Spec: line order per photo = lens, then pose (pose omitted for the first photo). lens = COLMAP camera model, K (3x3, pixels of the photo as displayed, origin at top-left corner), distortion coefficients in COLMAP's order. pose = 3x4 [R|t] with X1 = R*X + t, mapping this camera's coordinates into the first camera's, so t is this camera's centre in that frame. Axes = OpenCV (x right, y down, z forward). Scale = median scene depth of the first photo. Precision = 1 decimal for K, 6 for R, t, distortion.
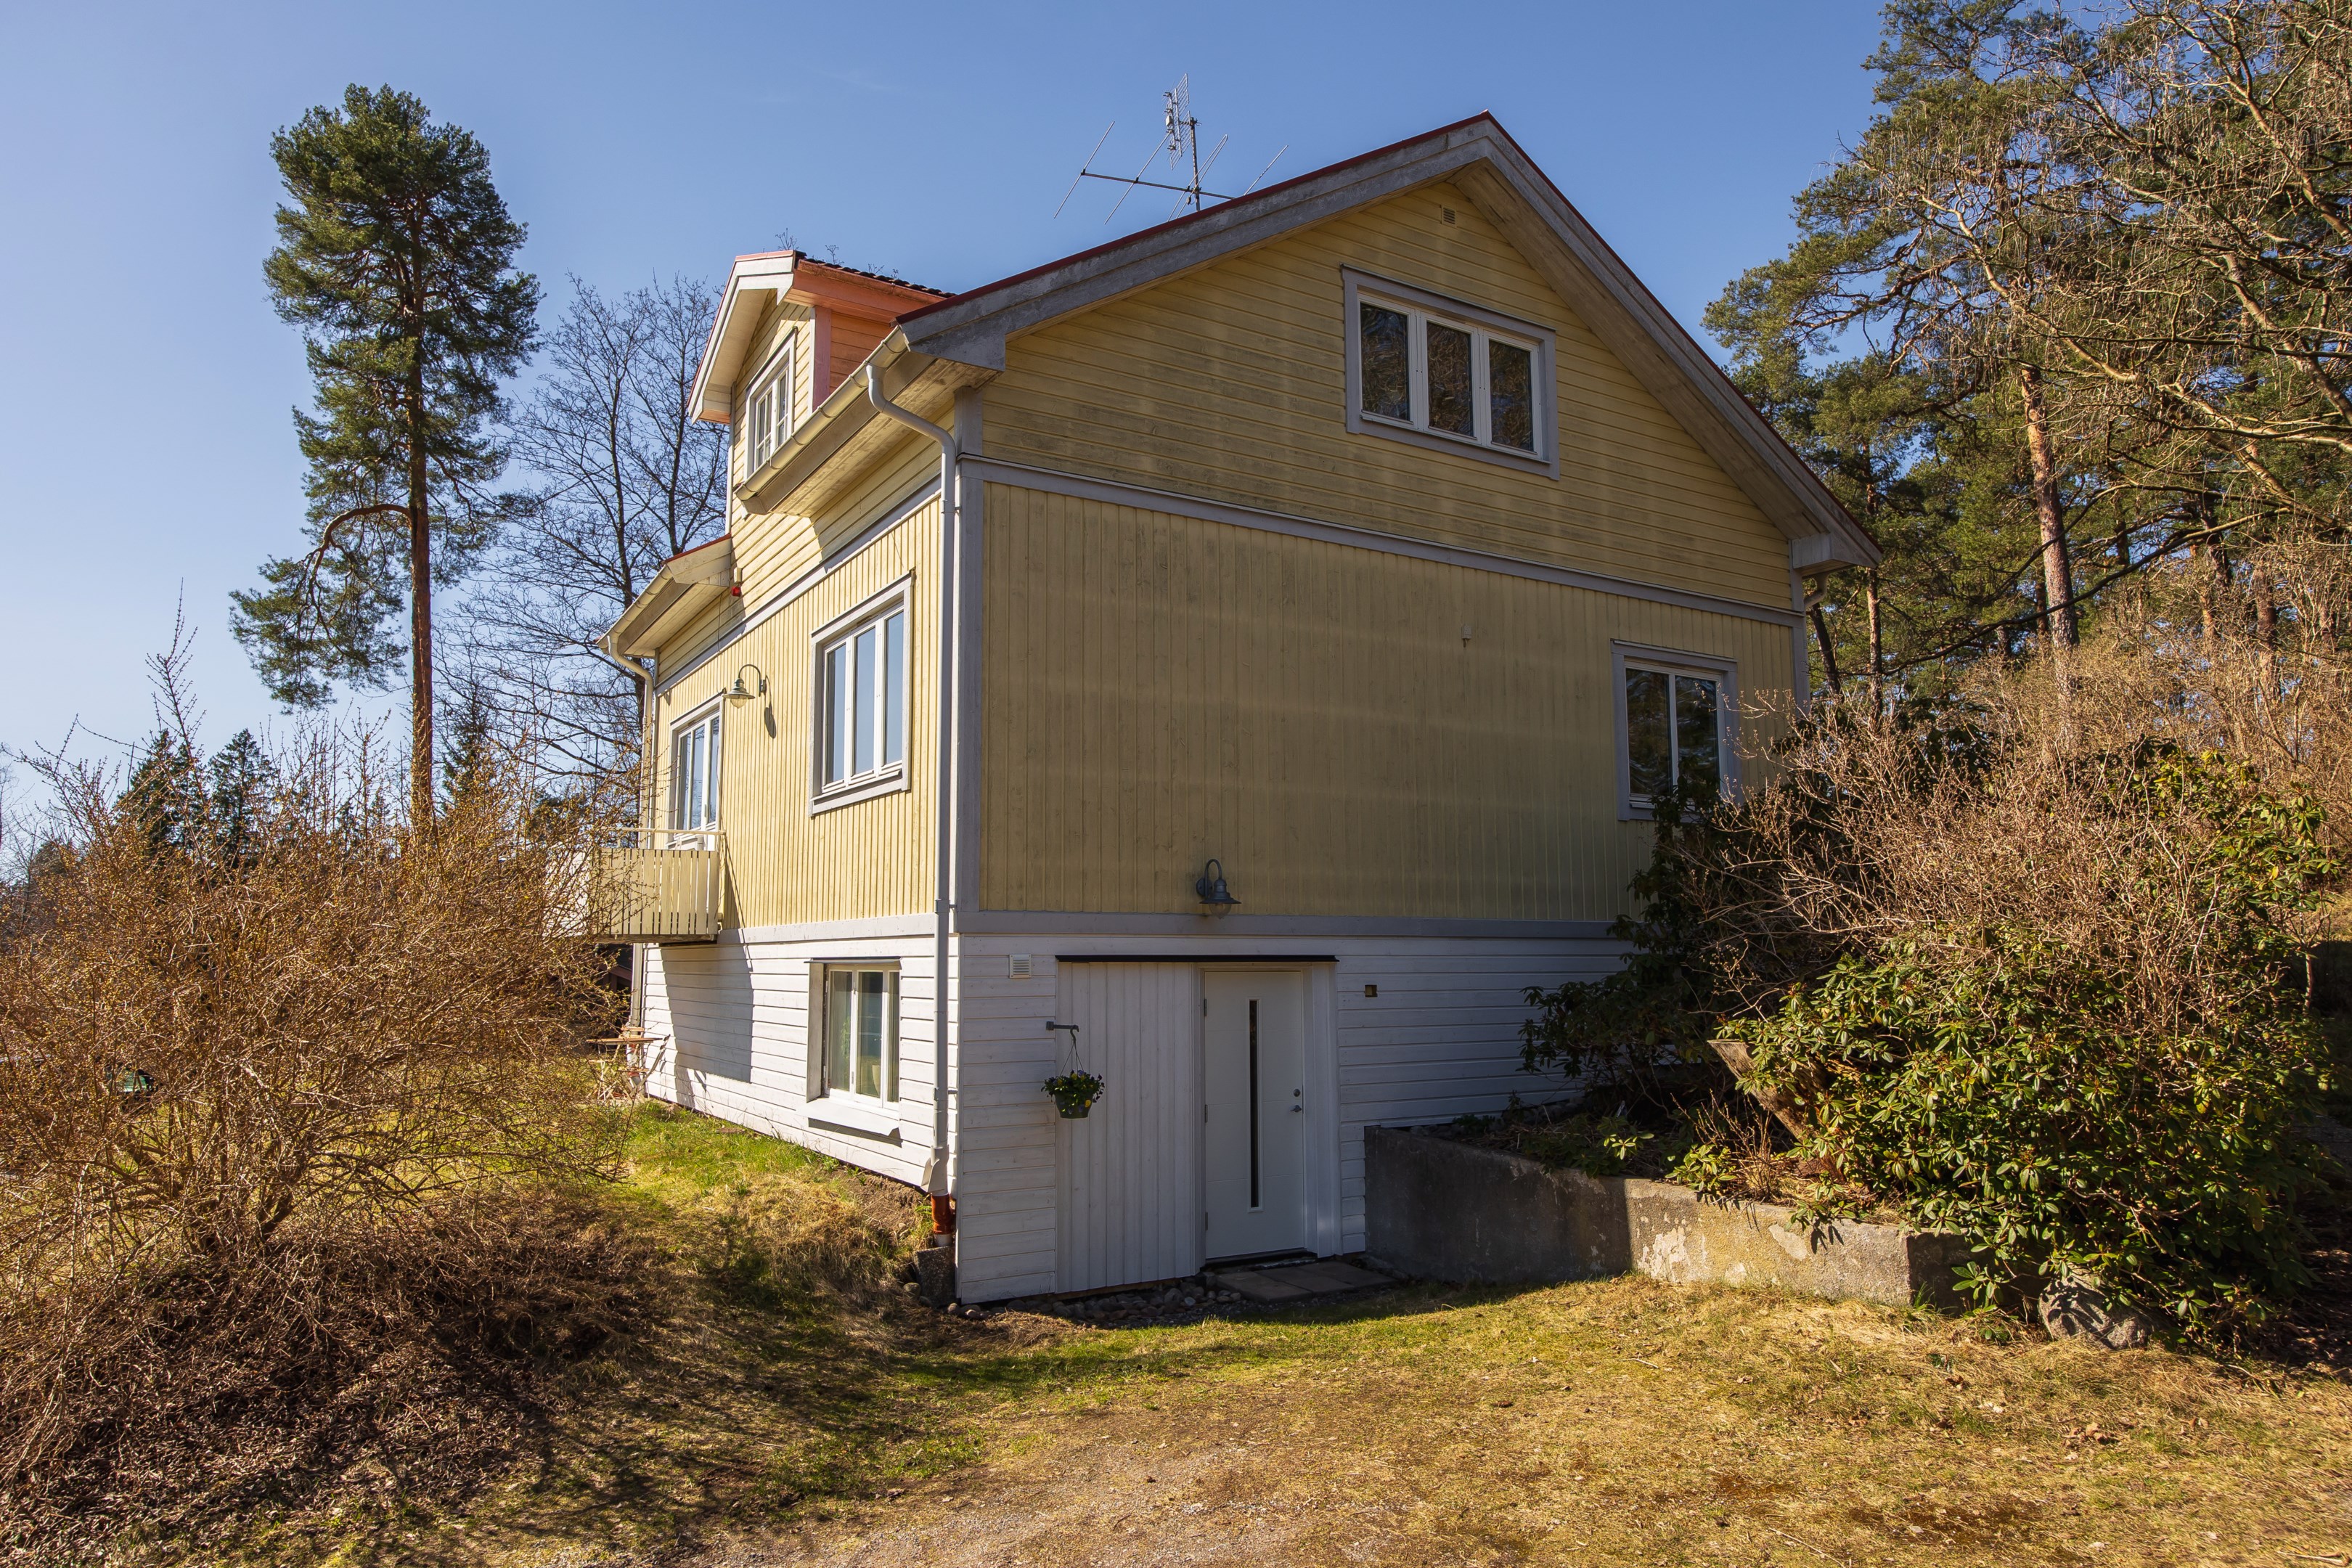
lens RADIAL K [[1465.9, 0, 1176.0], [0, 1465.9, 784.0], [0, 0, 1]] dist [0.001144, 0.001909]
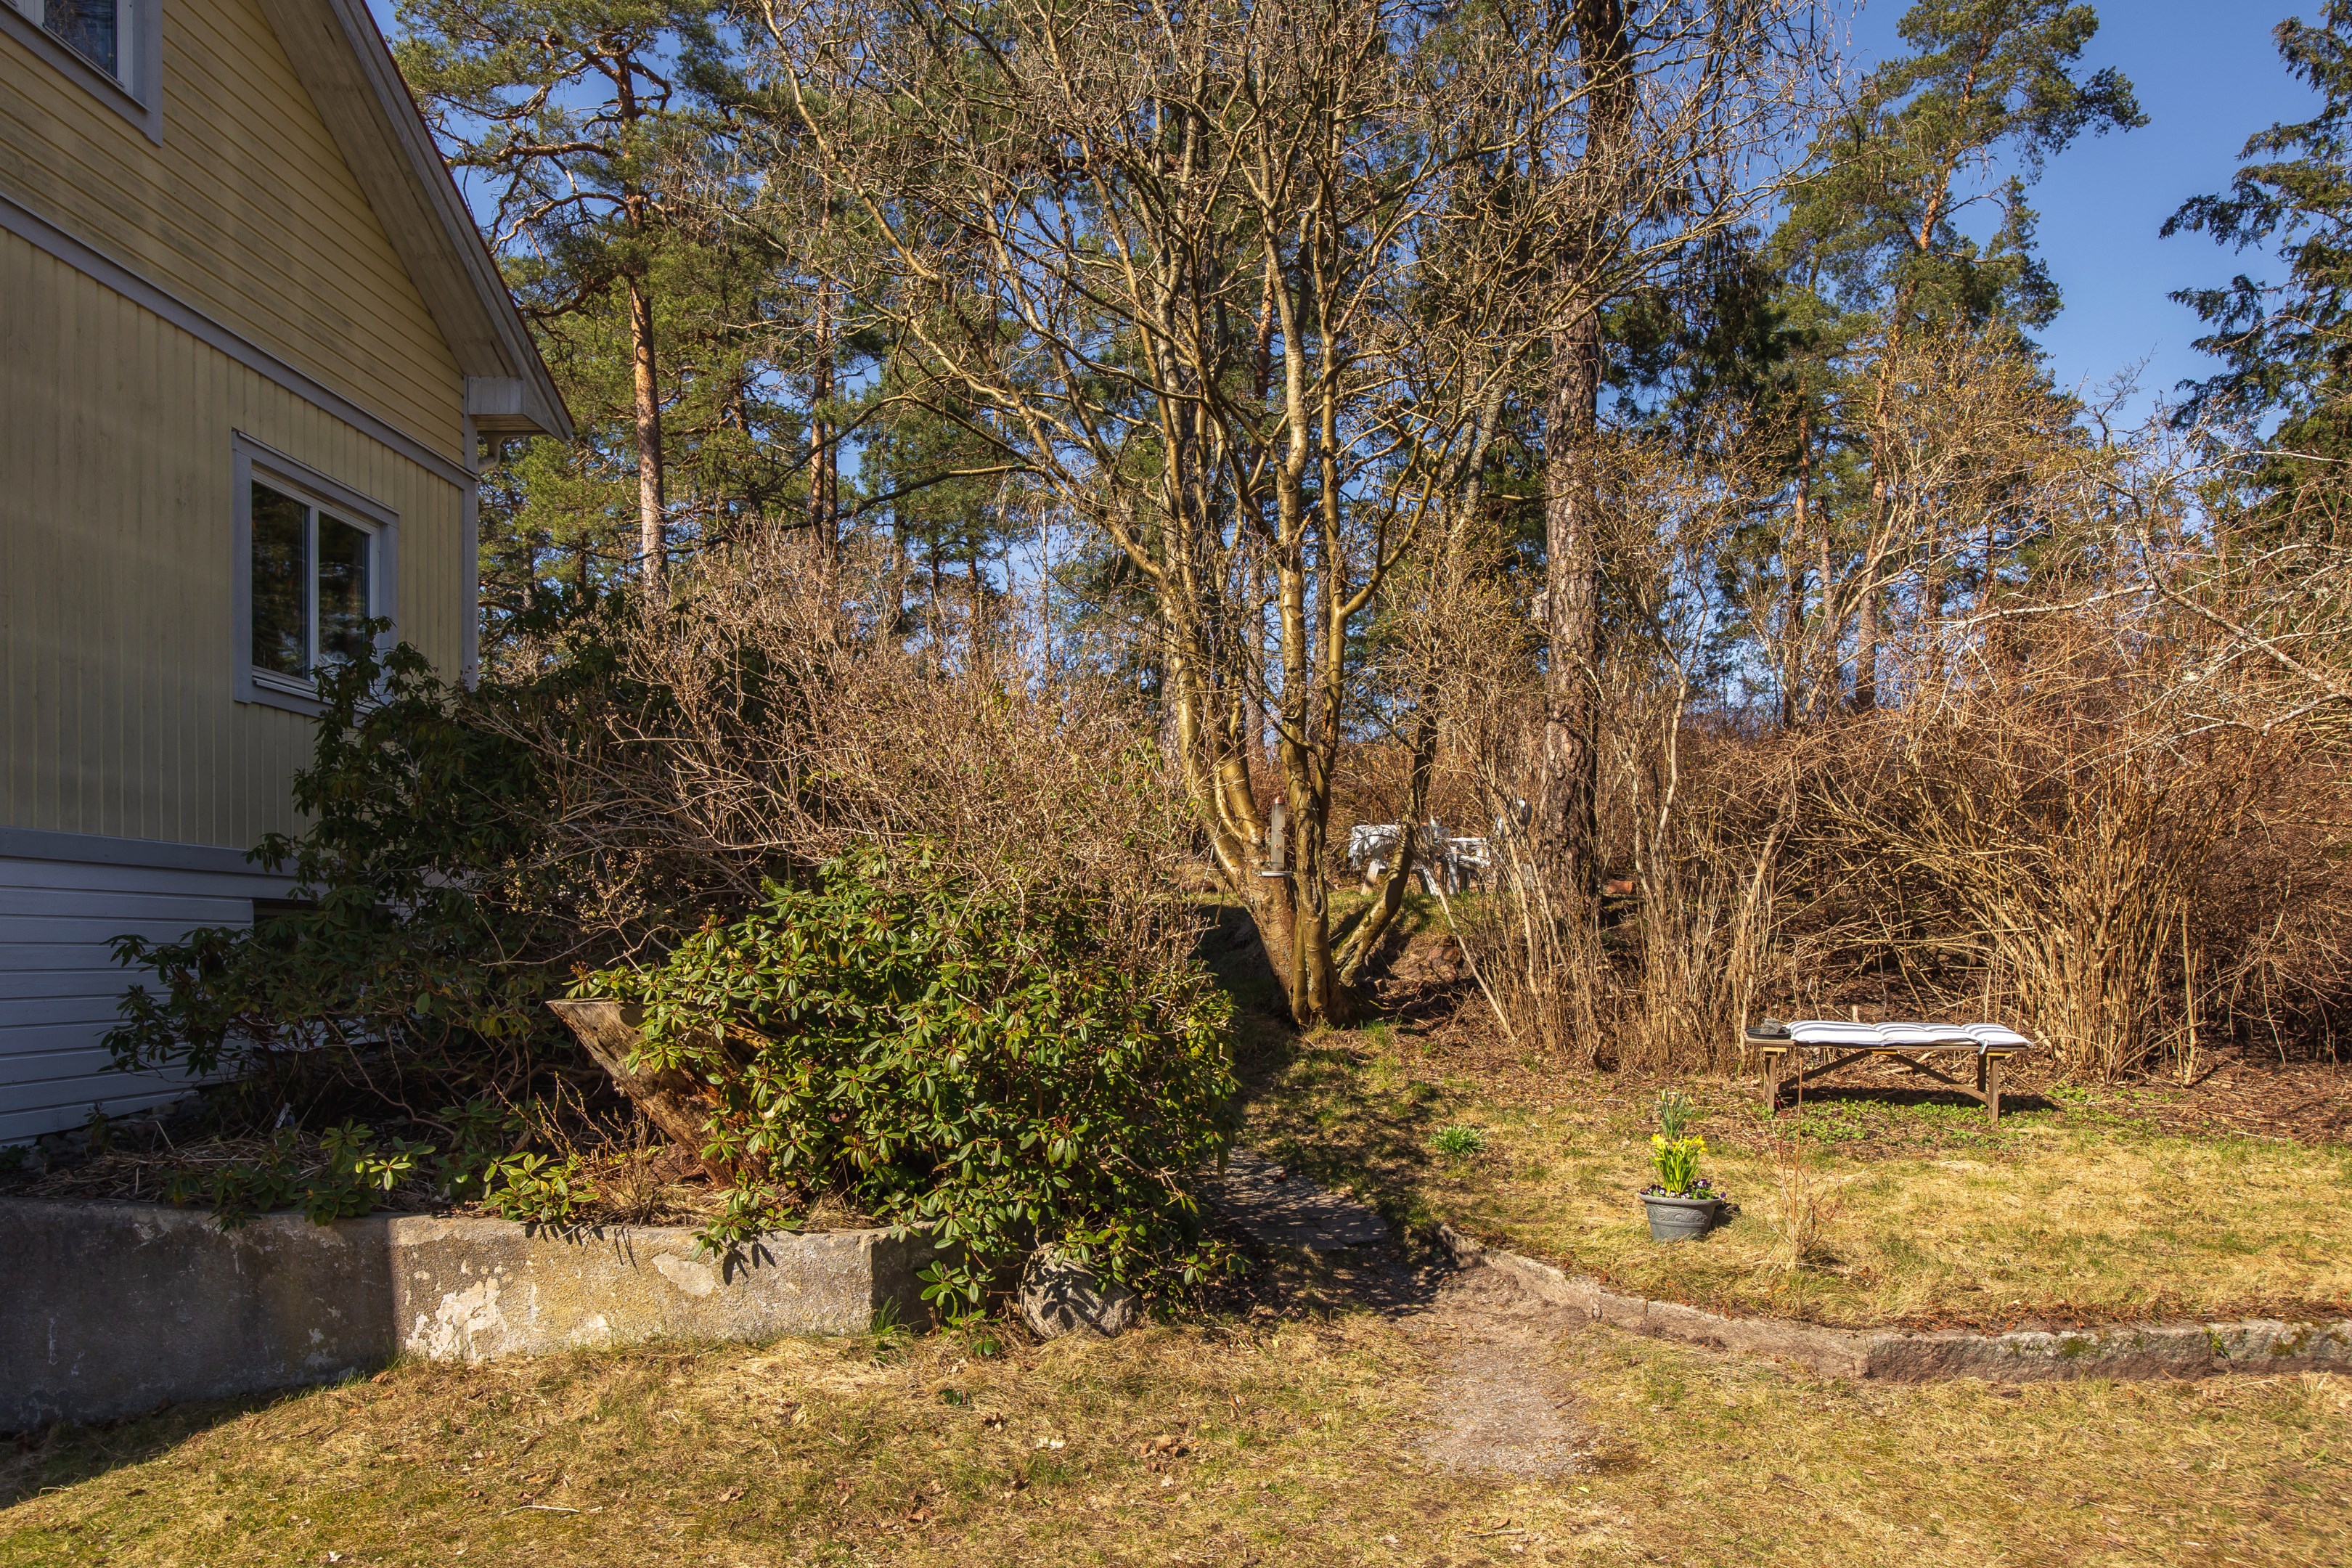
lens RADIAL K [[1488.9, 0, 1179.9], [0, 1488.9, 973.6], [0, 0, 1]] dist [-0.006083, 0.000600]
pose [[0.559060, -0.008391, 0.829085, -0.042912], [-0.106904, 0.990873, 0.082115, 0.077632], [-0.822206, -0.134540, 0.553060, 0.397866]]
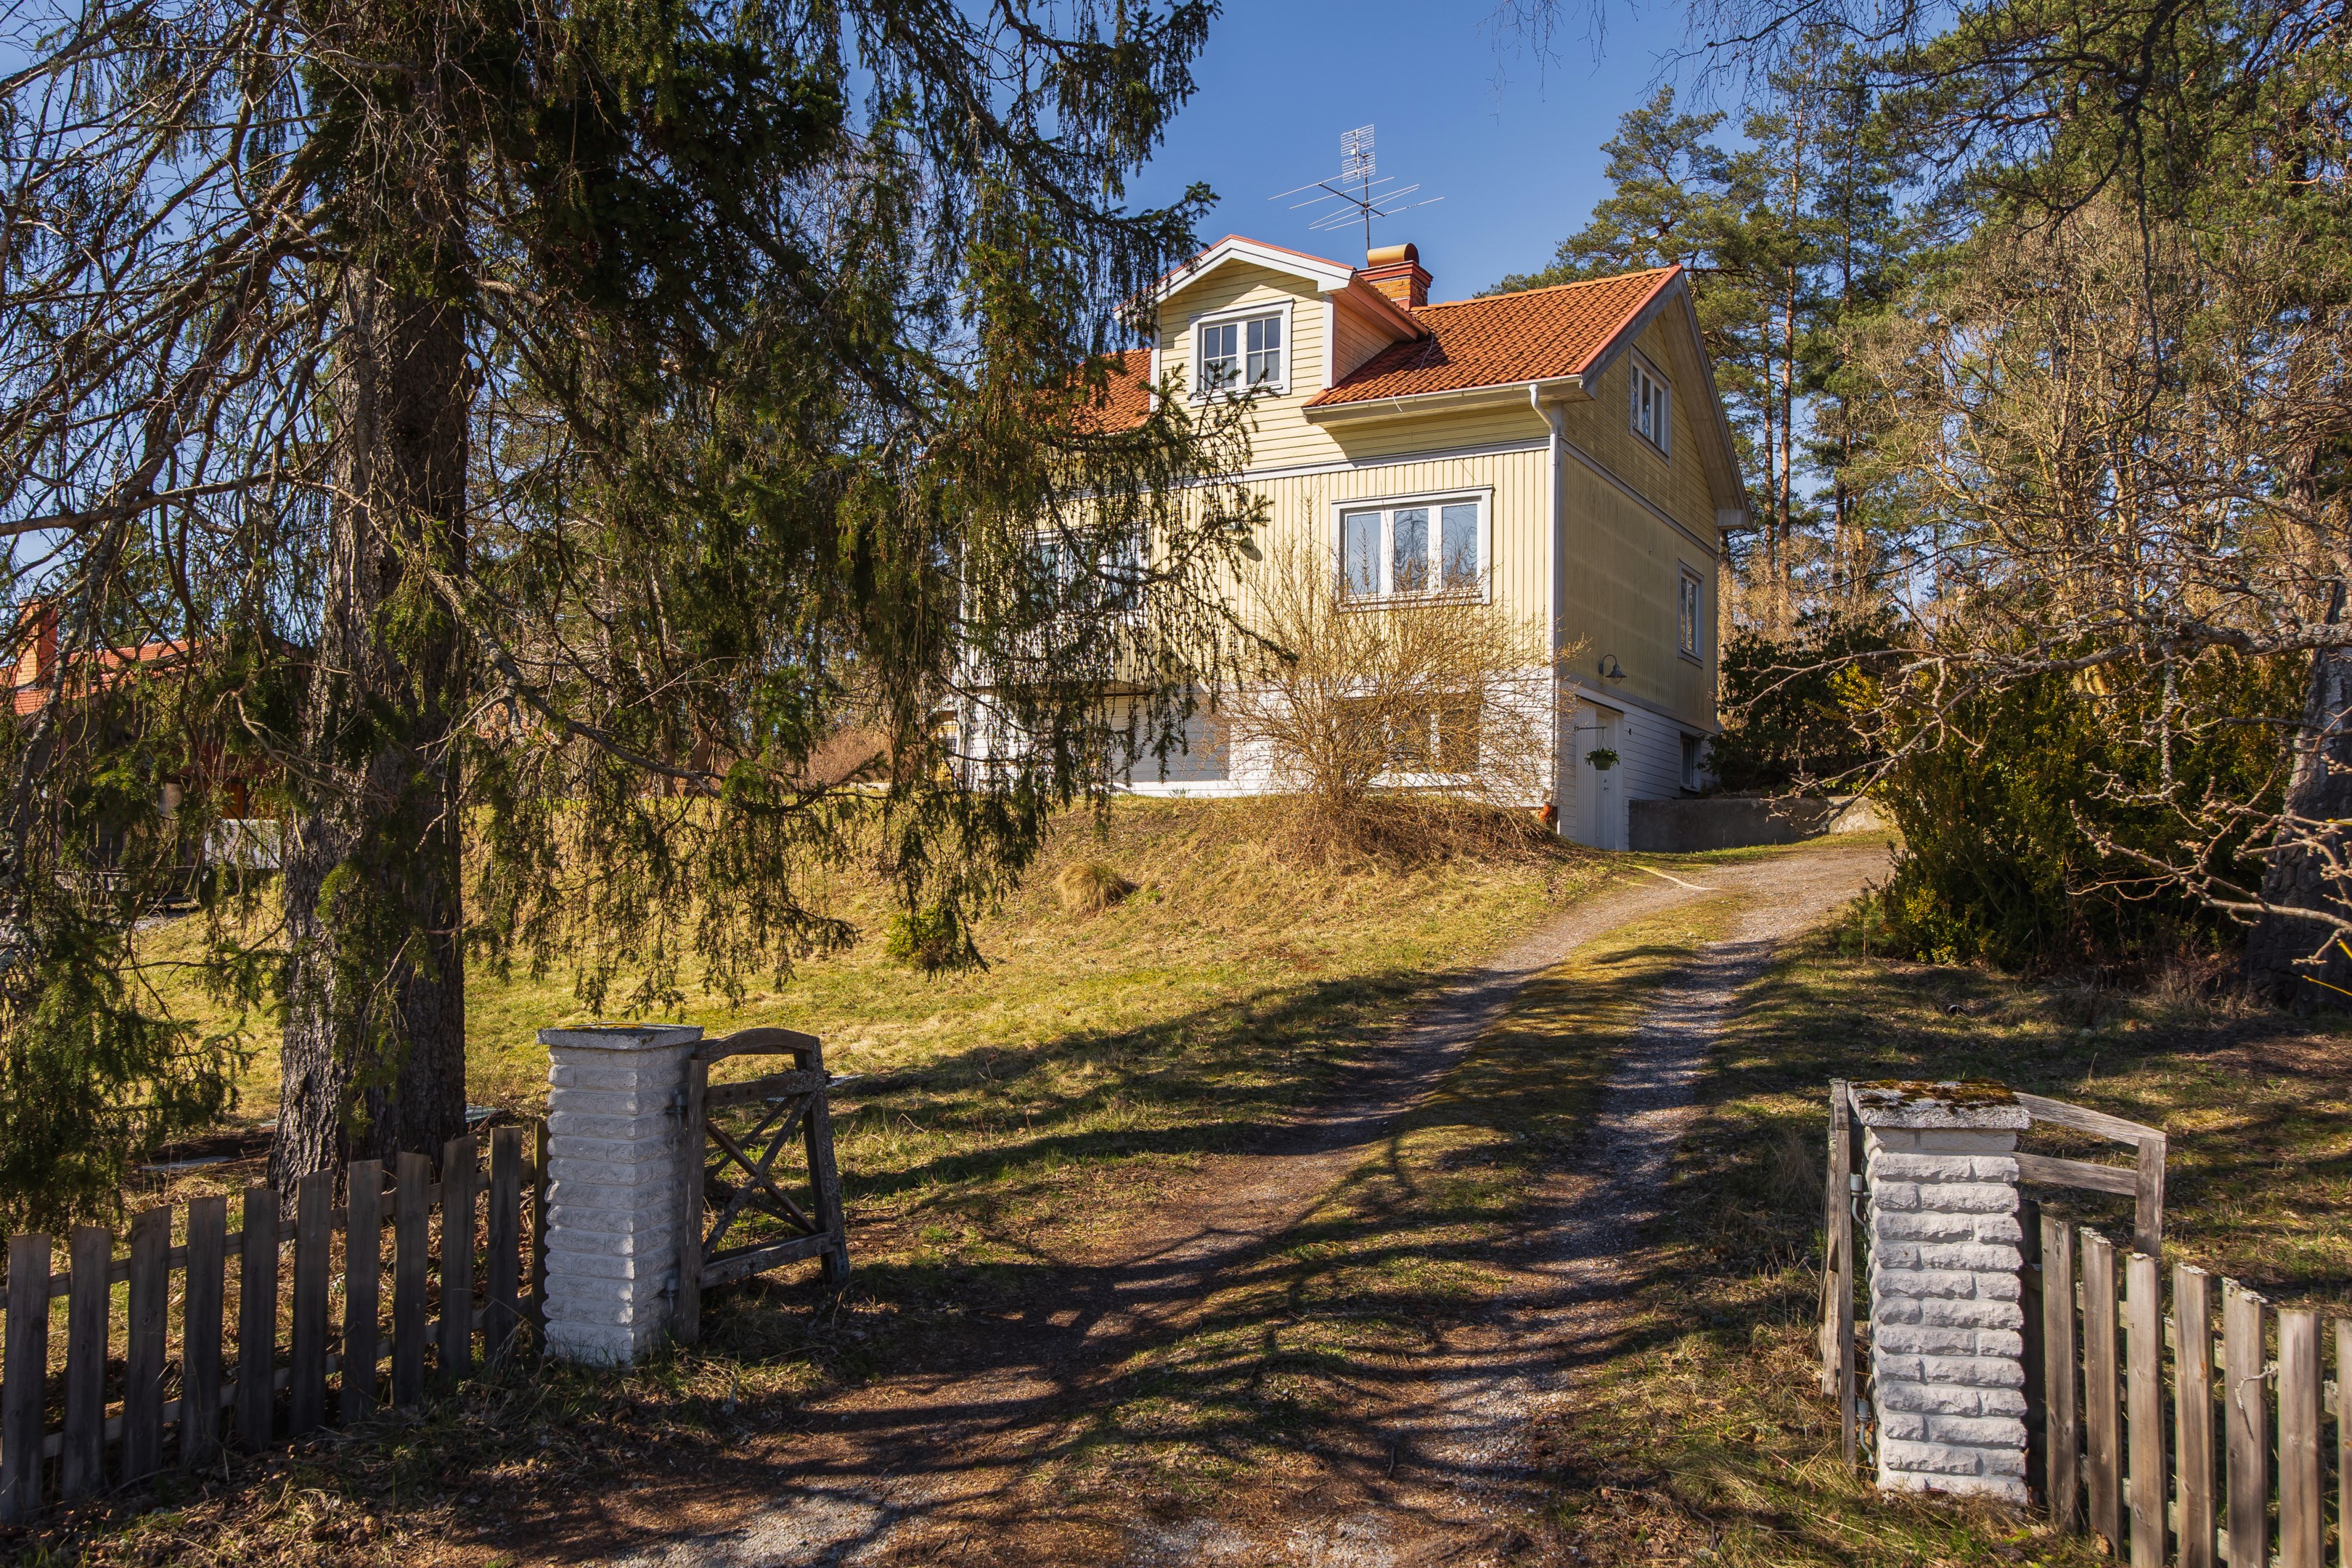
lens RADIAL K [[1856.0, 0, 1176.0], [0, 1856.0, 784.0], [0, 0, 1]] dist [-0.002285, -0.000522]
pose [[0.864750, 0.050838, 0.499622, -2.341987], [-0.084385, 0.995427, 0.044768, 0.219547], [-0.495061, -0.080874, 0.865086, -1.208164]]
